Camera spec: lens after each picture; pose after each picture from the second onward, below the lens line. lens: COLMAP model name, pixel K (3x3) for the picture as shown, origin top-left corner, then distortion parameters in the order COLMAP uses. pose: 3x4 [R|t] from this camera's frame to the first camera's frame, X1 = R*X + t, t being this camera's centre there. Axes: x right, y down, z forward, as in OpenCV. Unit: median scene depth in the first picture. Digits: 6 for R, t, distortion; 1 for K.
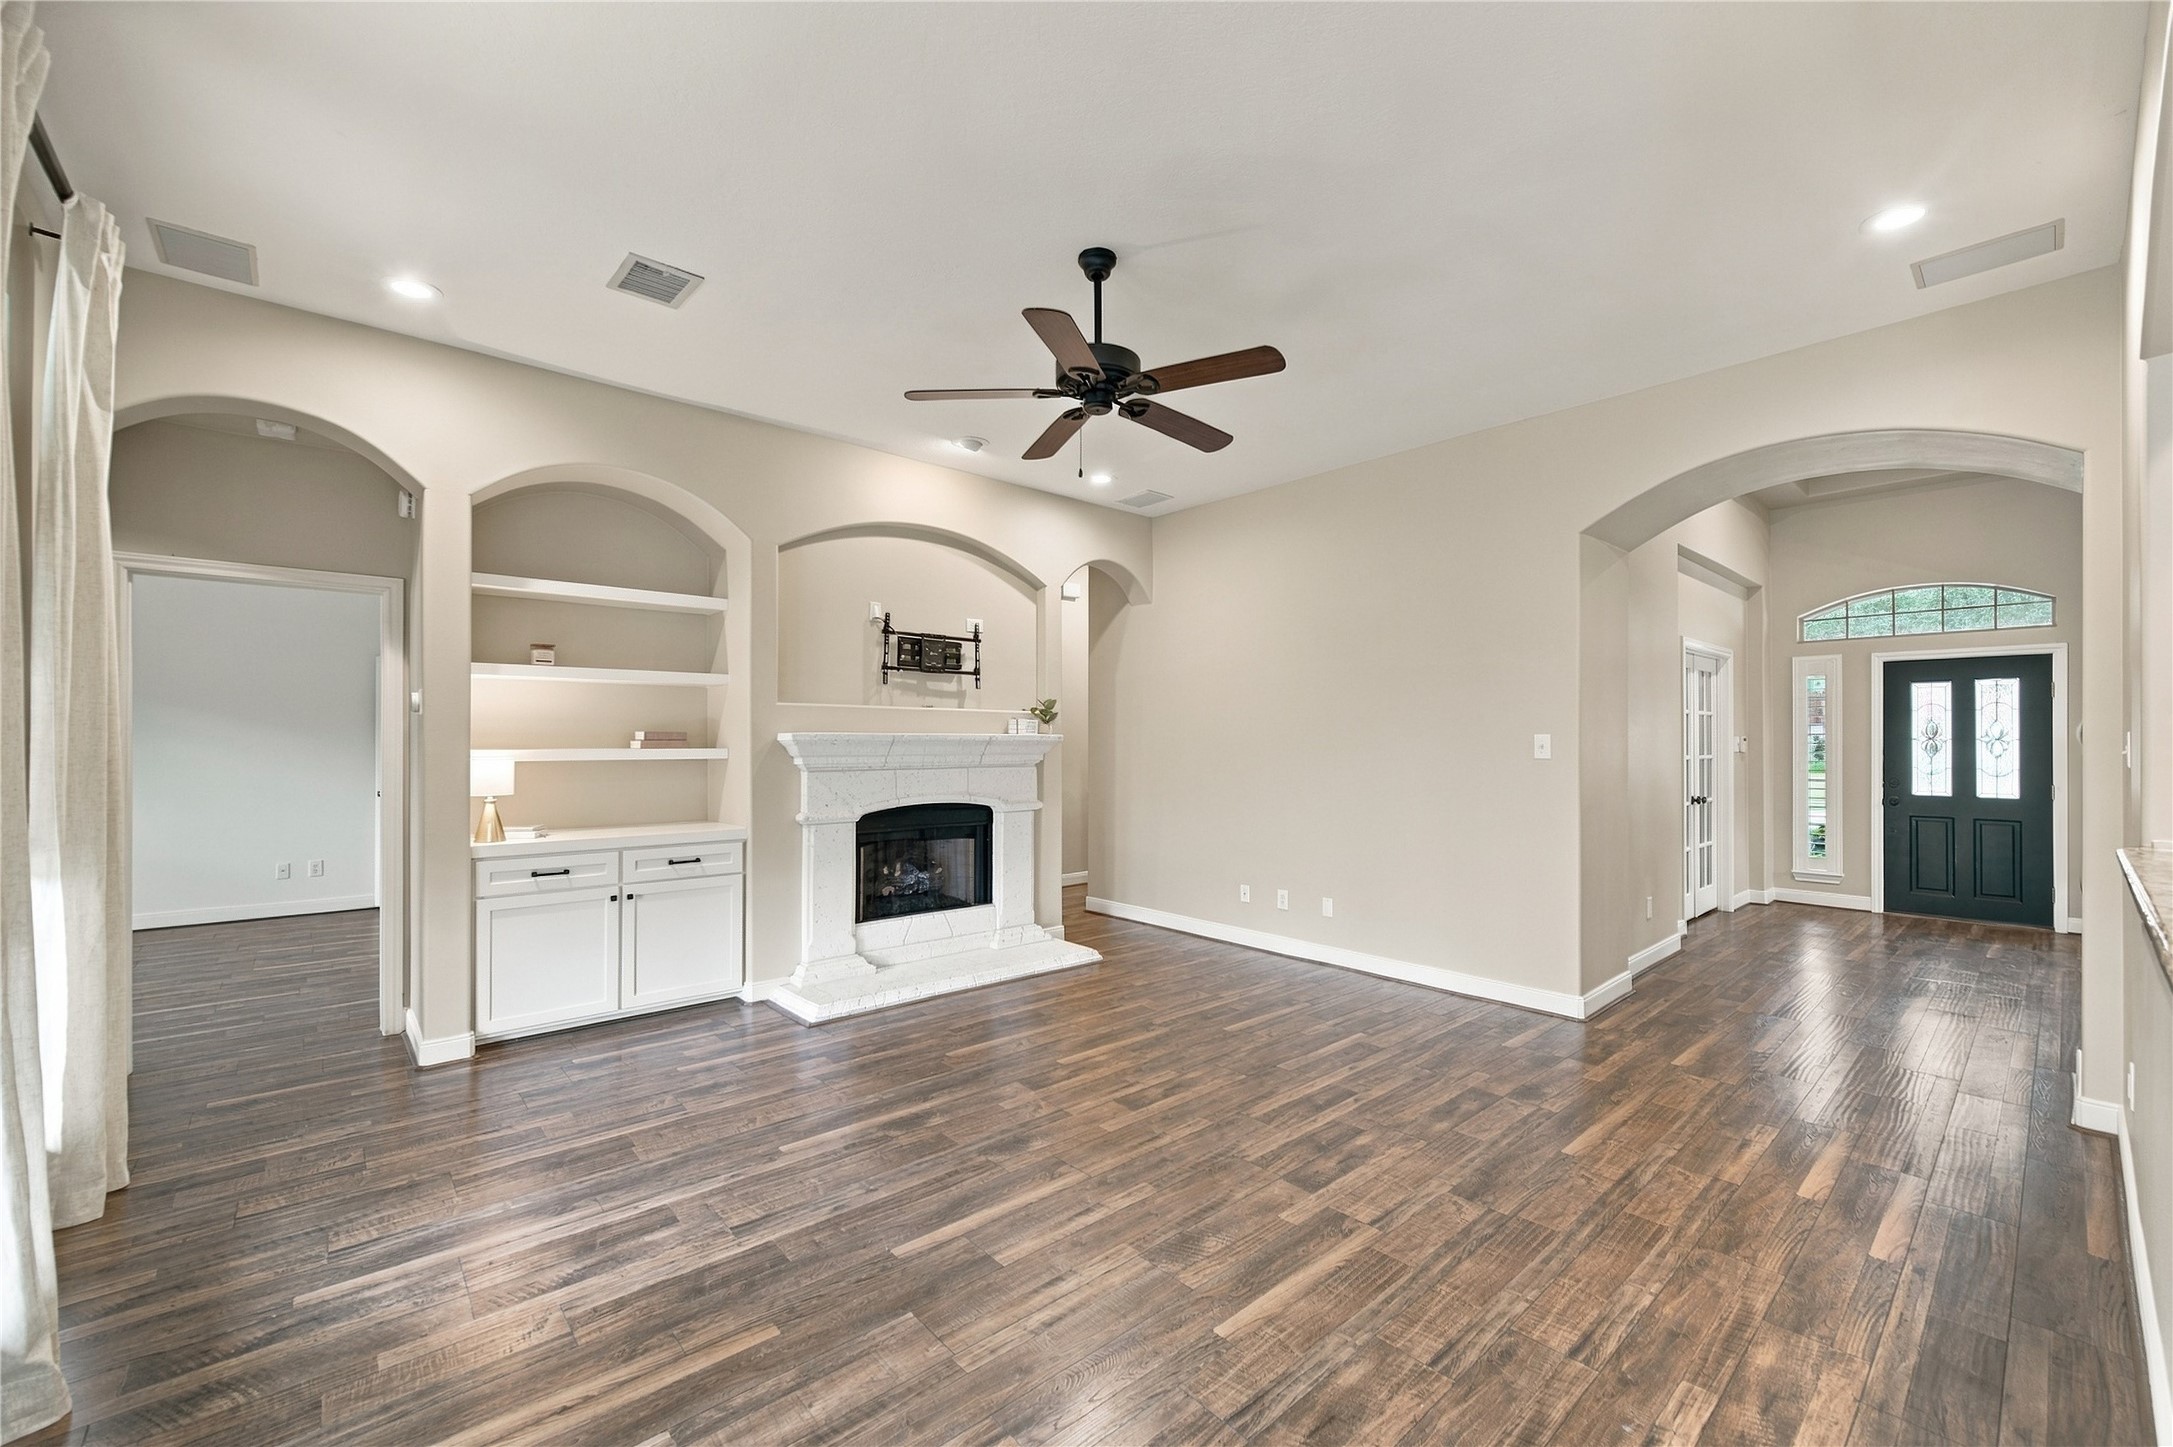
lens RADIAL K [[876.4, 0, 1089.7], [0, 876.4, 717.1], [0, 0, 1]] dist [0.001082, 0.000029]
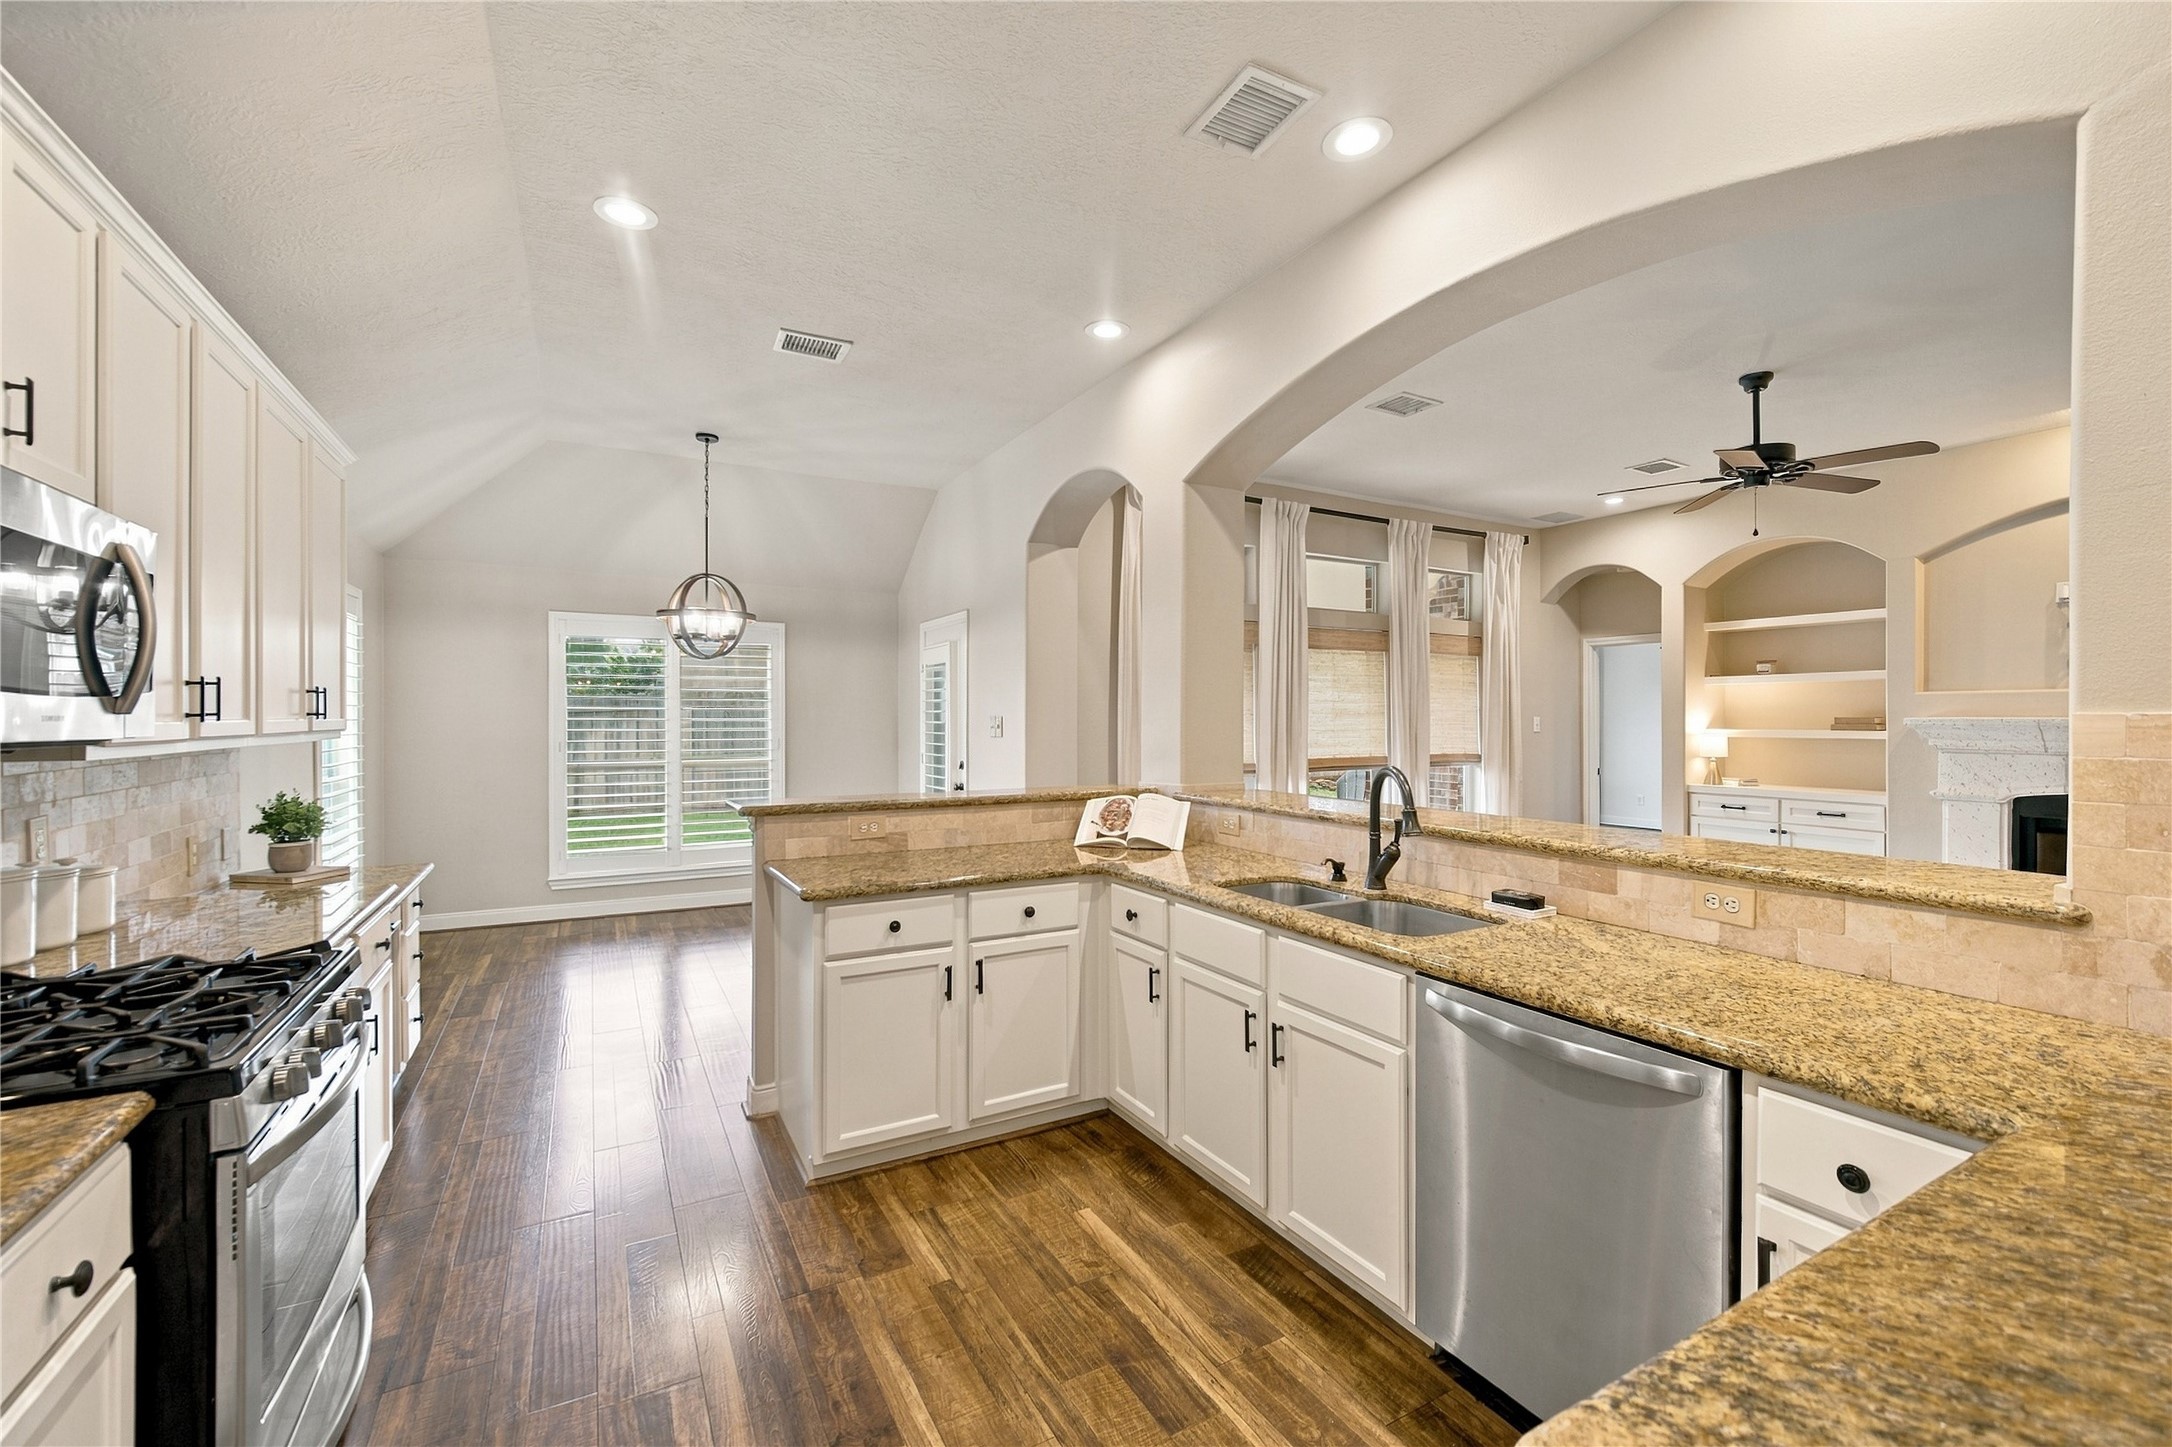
lens RADIAL K [[876.0, 0, 1083.4], [0, 876.0, 719.8], [0, 0, 1]] dist [0.001082, 0.000029]
pose [[-0.222334, -0.005595, -0.974954, 1.139795], [0.013578, 0.999869, -0.008834, 0.017894], [0.974876, -0.015202, -0.222229, 0.205924]]
